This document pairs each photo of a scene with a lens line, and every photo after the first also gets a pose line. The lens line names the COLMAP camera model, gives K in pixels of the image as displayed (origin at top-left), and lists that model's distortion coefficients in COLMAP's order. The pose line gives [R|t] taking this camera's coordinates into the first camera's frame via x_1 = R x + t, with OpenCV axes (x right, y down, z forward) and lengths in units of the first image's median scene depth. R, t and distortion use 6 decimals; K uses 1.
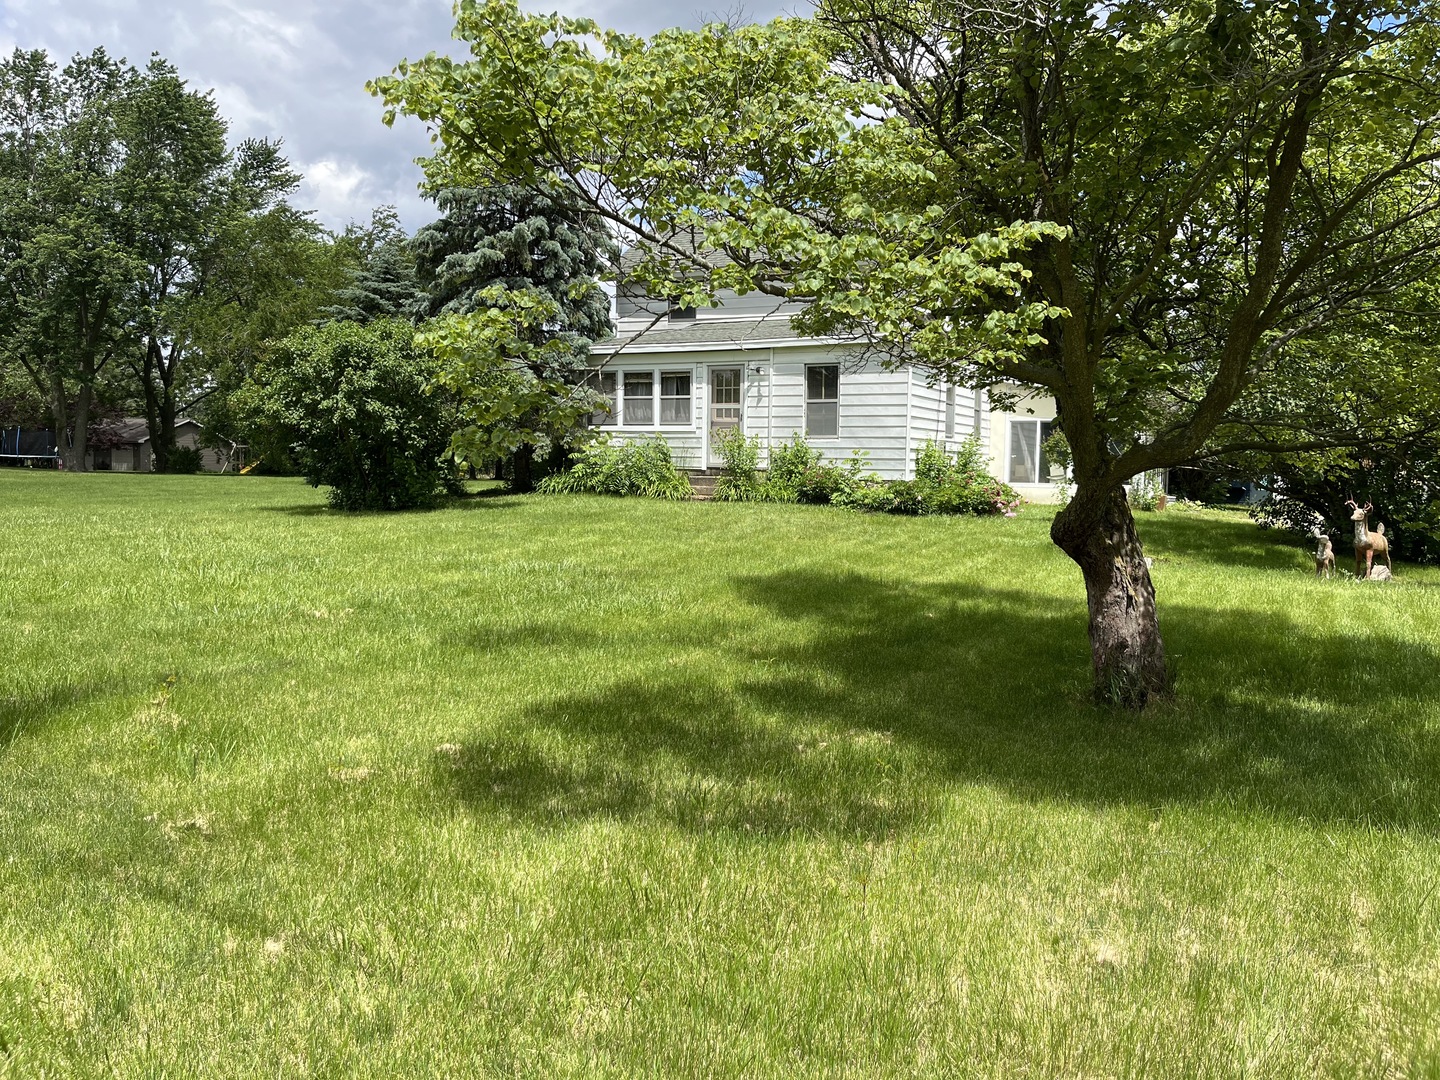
lens RADIAL K [[1080.1, 0, 720.0], [0, 1080.1, 540.0], [0, 0, 1]] dist [0.069828, -0.104503]
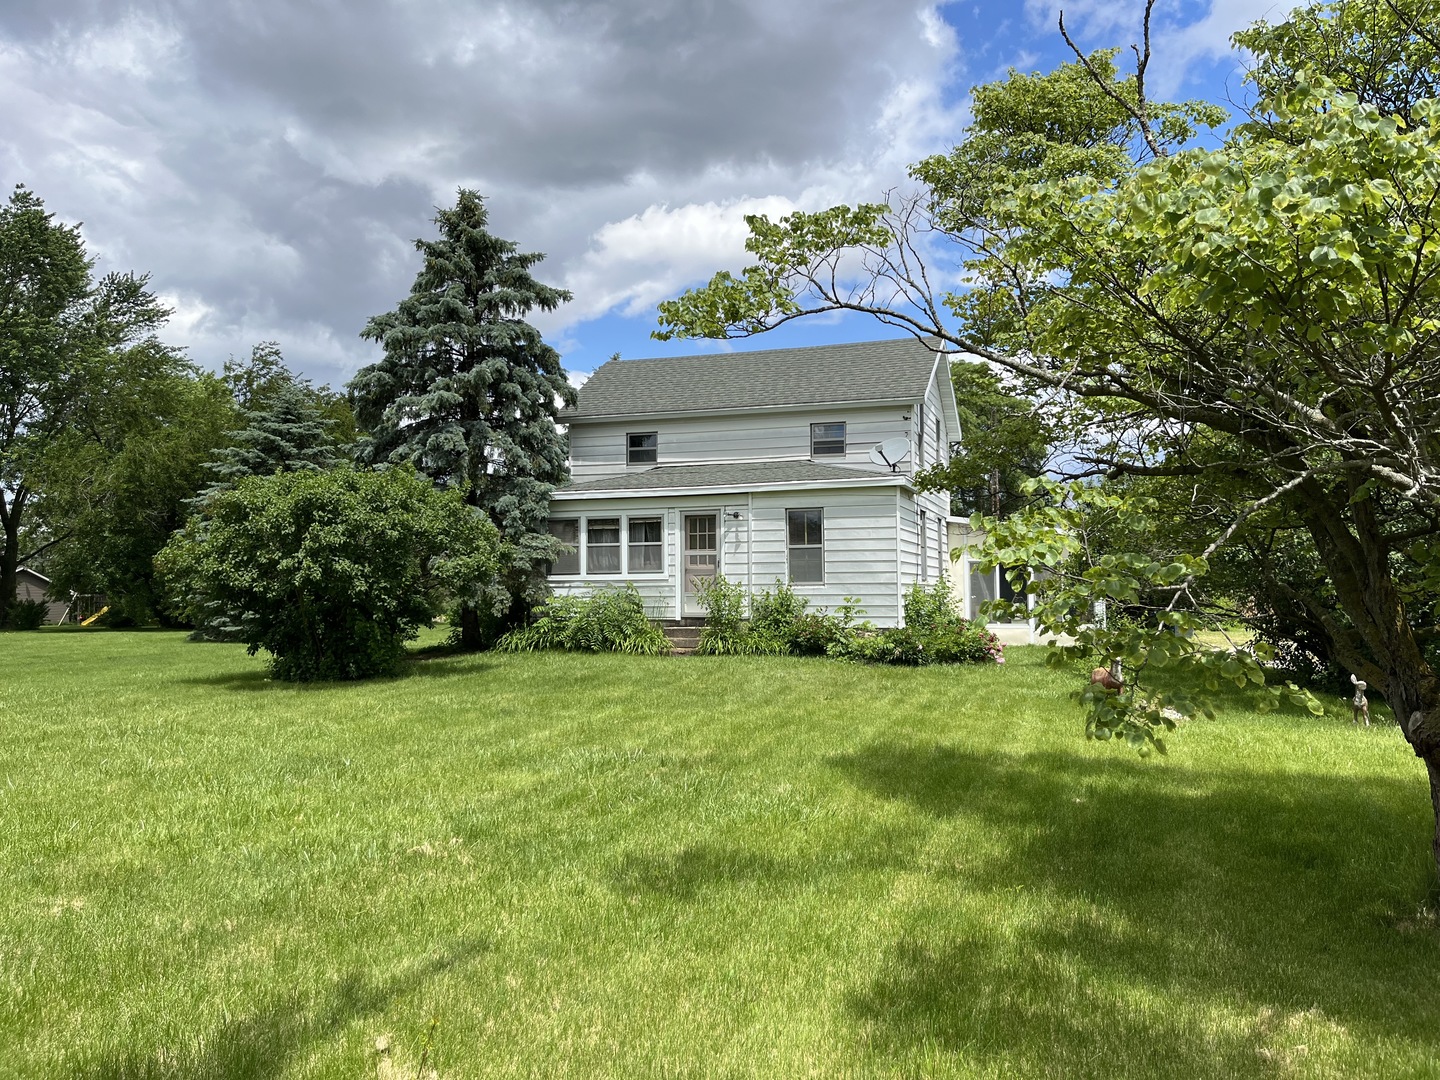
lens RADIAL K [[1091.1, 0, 720.0], [0, 1091.1, 540.0], [0, 0, 1]] dist [0.061042, -0.111558]
pose [[0.990931, -0.016402, 0.133370, -0.103974], [0.032277, 0.992518, -0.117755, -0.021671], [-0.130441, 0.120992, 0.984046, 0.055513]]
